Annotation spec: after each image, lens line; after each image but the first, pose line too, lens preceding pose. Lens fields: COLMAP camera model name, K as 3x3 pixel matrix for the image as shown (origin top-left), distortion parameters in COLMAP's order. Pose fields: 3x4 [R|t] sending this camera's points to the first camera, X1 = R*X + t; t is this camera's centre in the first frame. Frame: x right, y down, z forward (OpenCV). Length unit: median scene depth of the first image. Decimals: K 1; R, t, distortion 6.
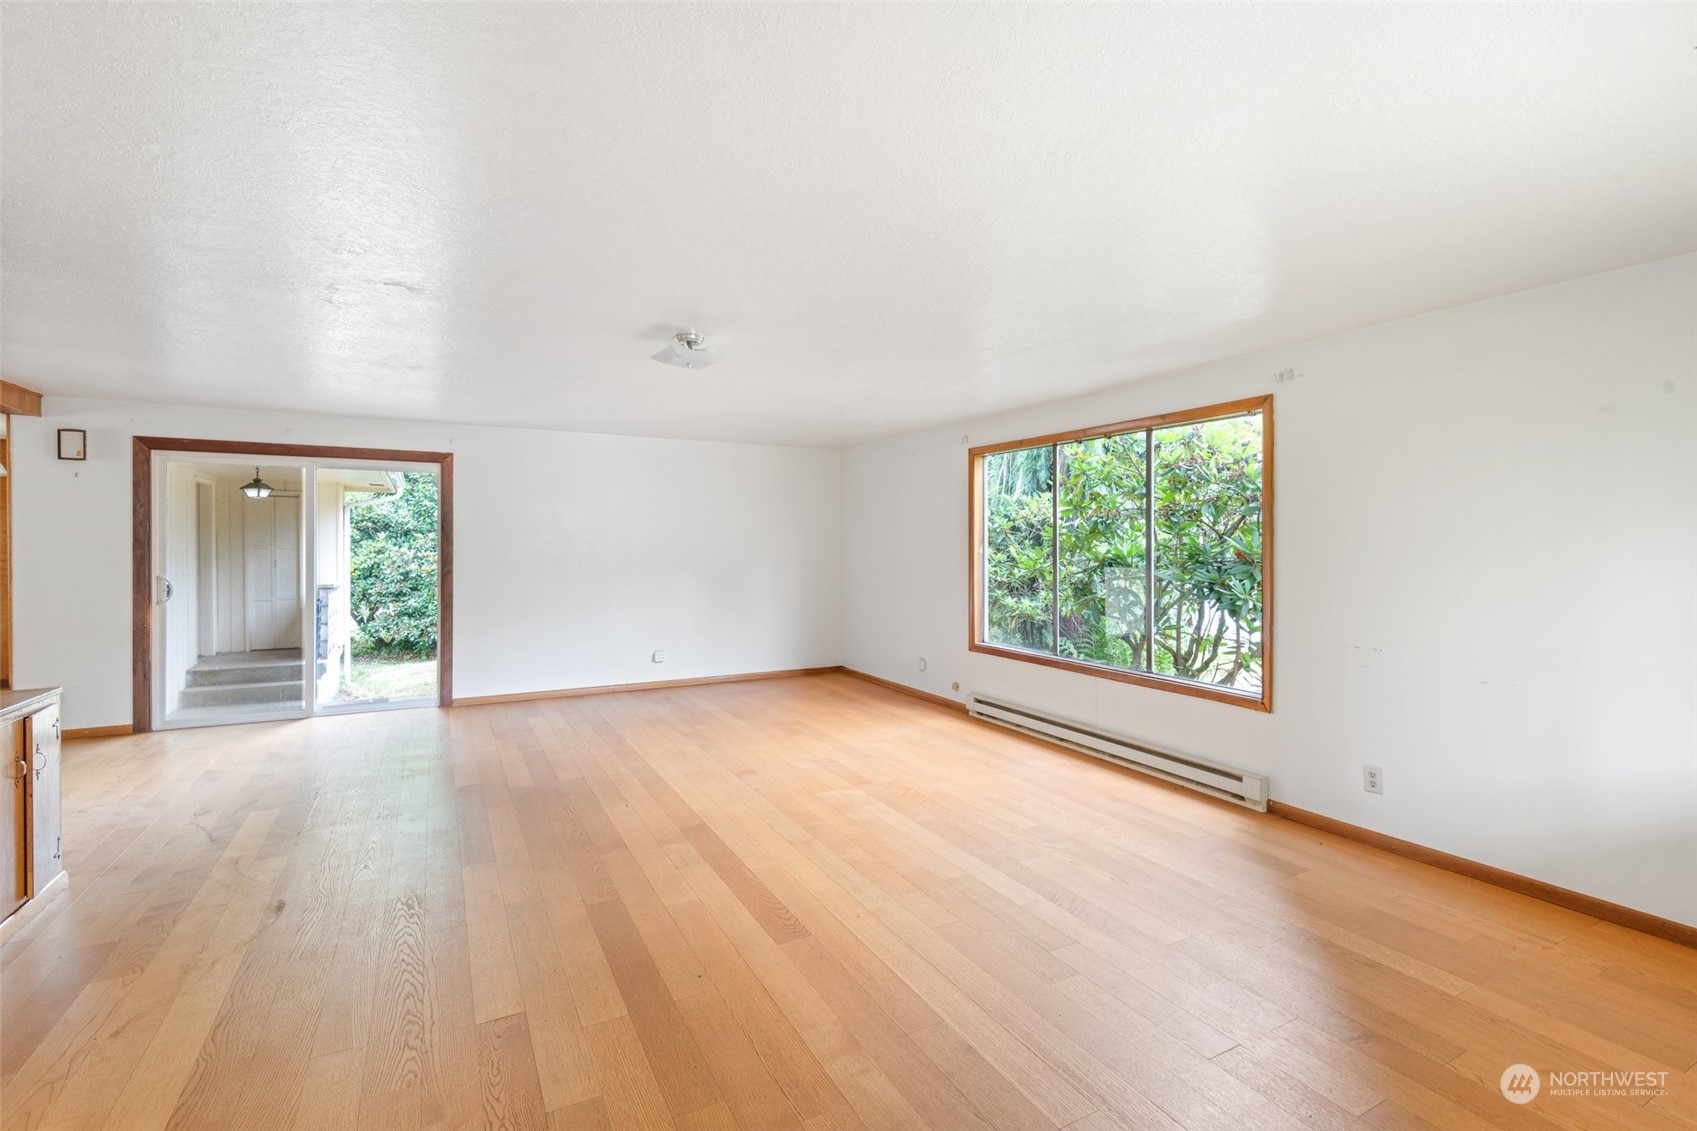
lens RADIAL K [[777.8, 0, 862.1], [0, 777.8, 547.1], [0, 0, 1]] dist [0.002109, -0.003949]
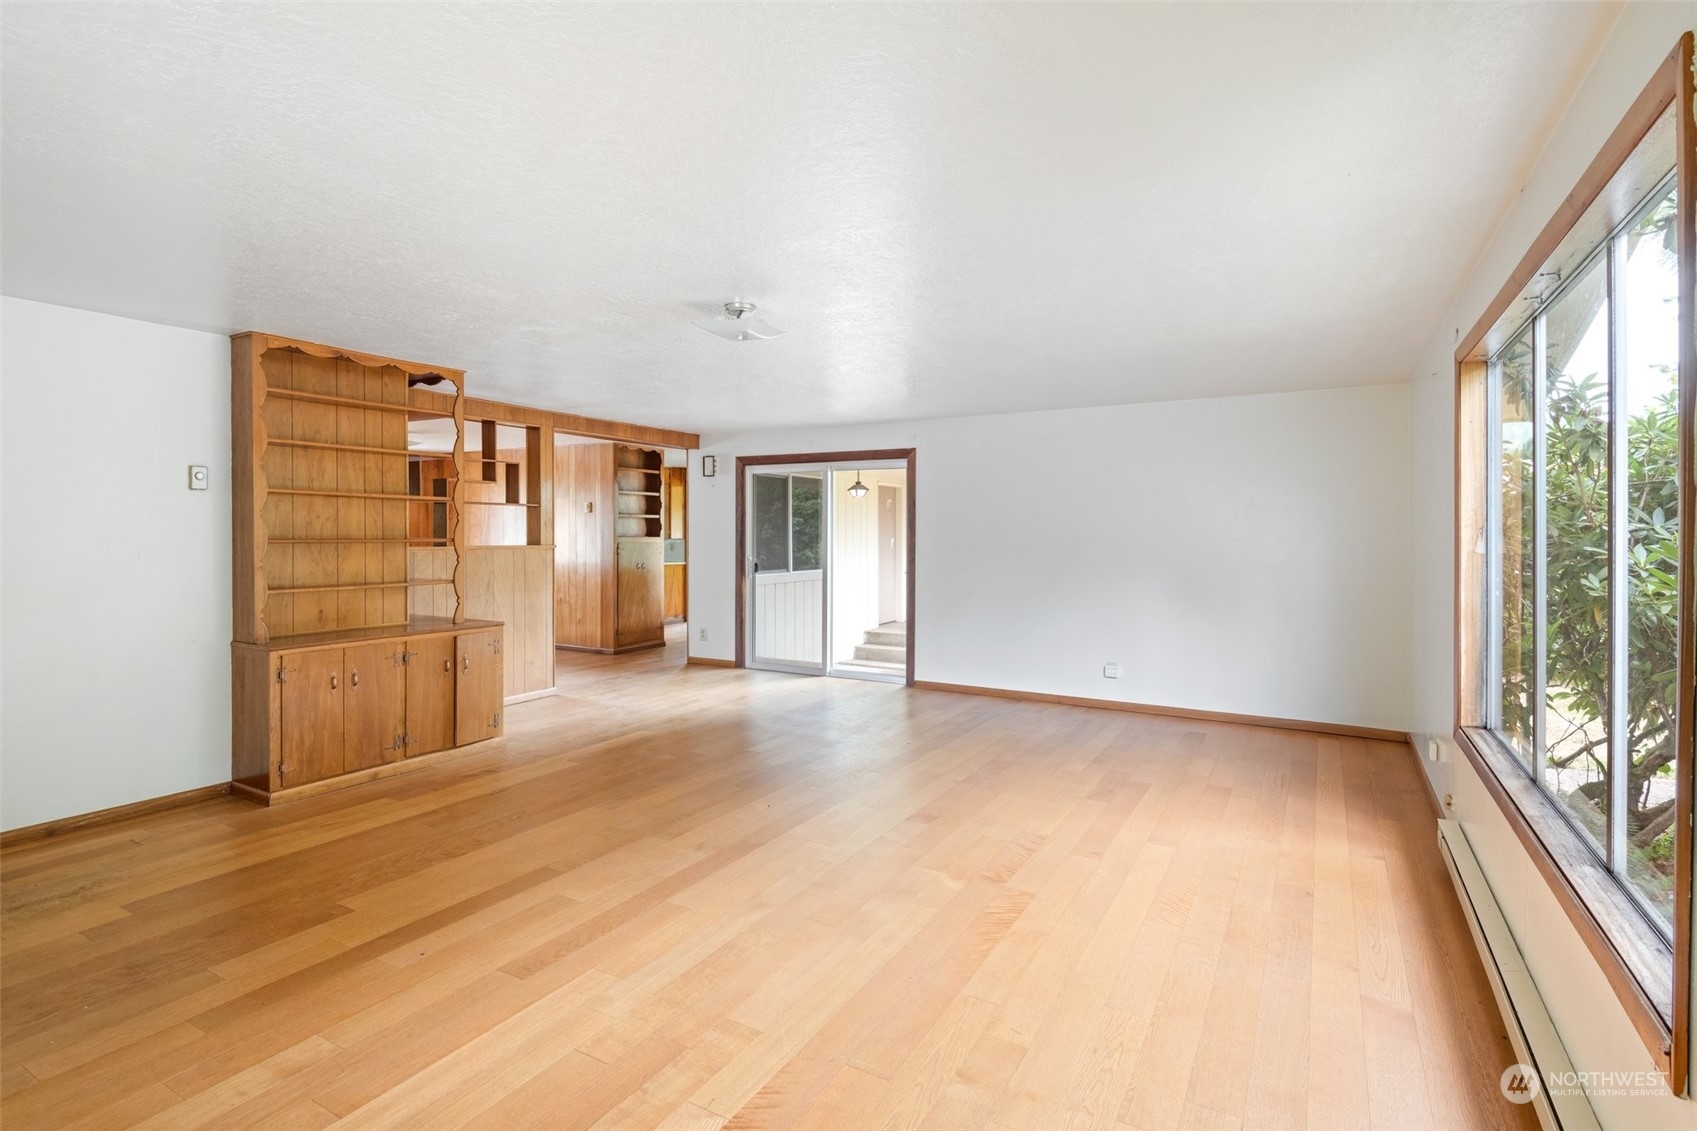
lens RADIAL K [[827.9, 0, 876.1], [0, 827.9, 534.4], [0, 0, 1]] dist [-0.001588, -0.004471]
pose [[0.522559, 0.002319, -0.852600, 0.495139], [-0.005839, 0.999983, -0.000859, -0.002905], [0.852583, 0.005427, 0.522564, 0.447724]]
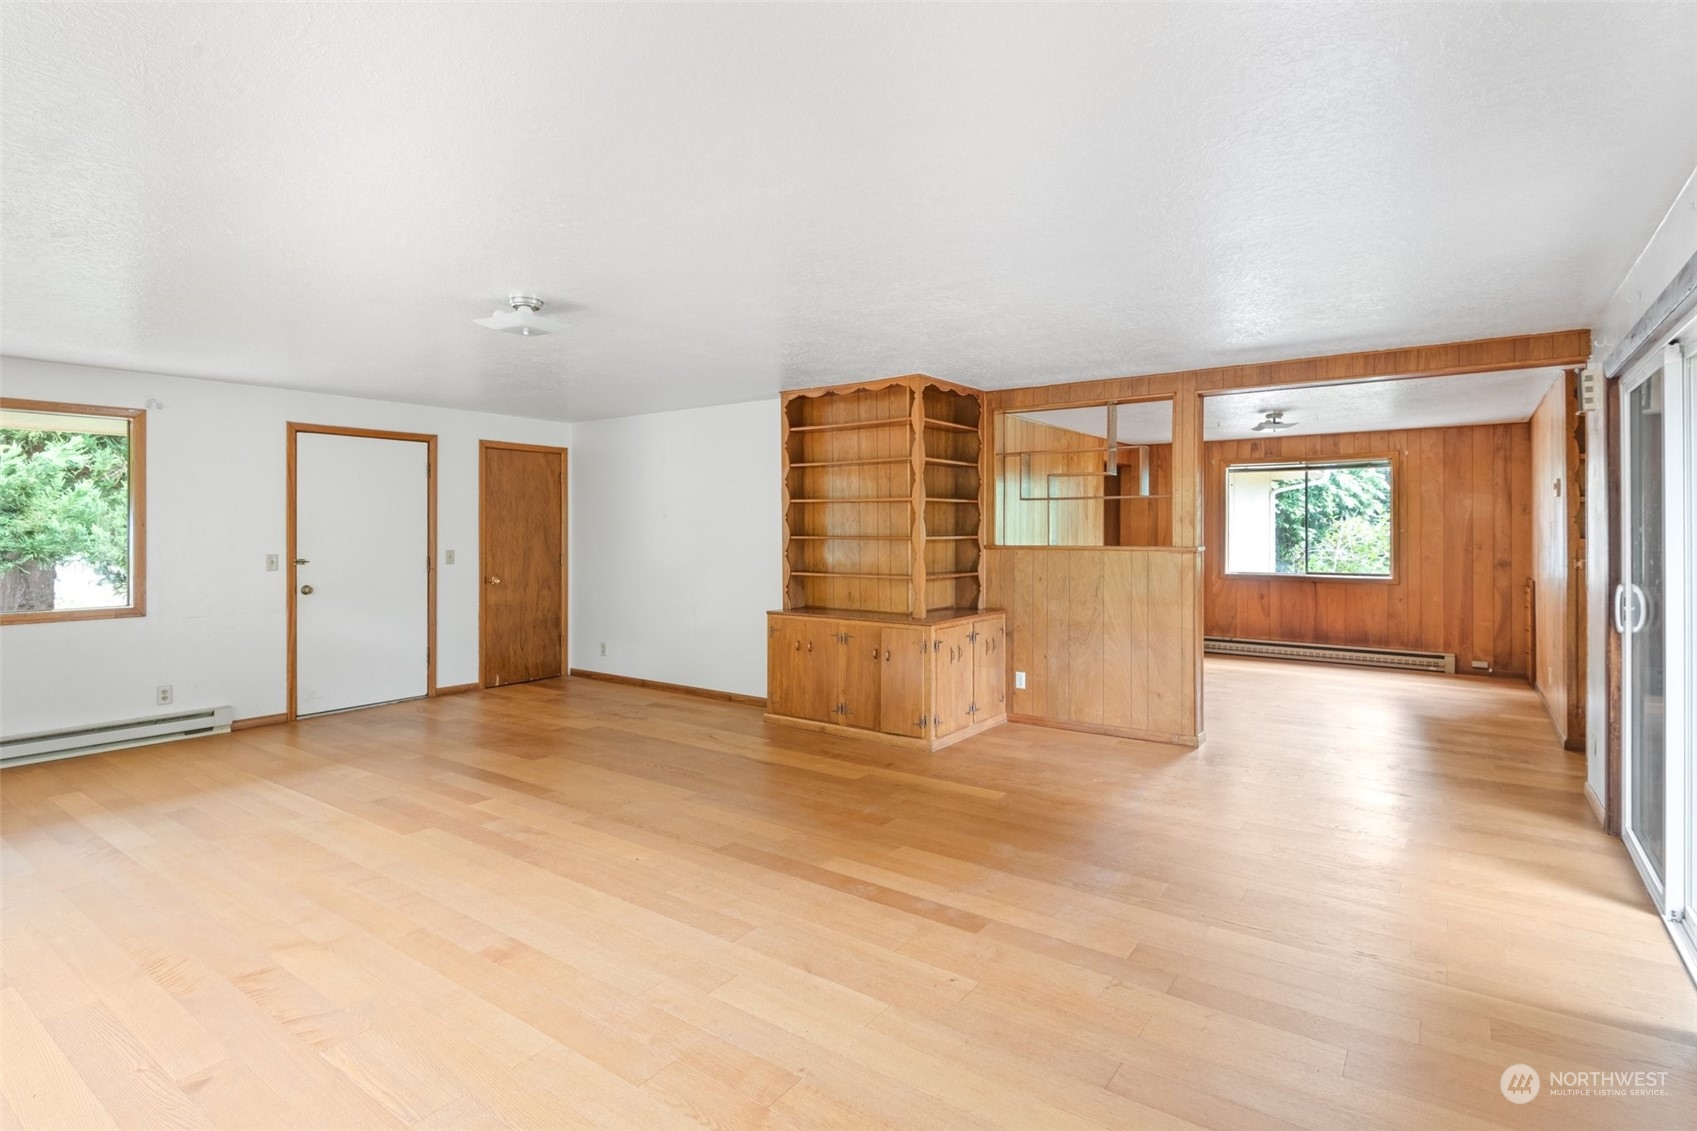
lens RADIAL K [[827.9, 0, 856.6], [0, 827.9, 535.9], [0, 0, 1]] dist [-0.001588, -0.004471]
pose [[-0.906091, 0.007910, -0.423009, -0.117592], [0.000435, 0.999842, 0.017764, -0.016151], [0.423083, 0.015912, -0.905951, 1.458038]]
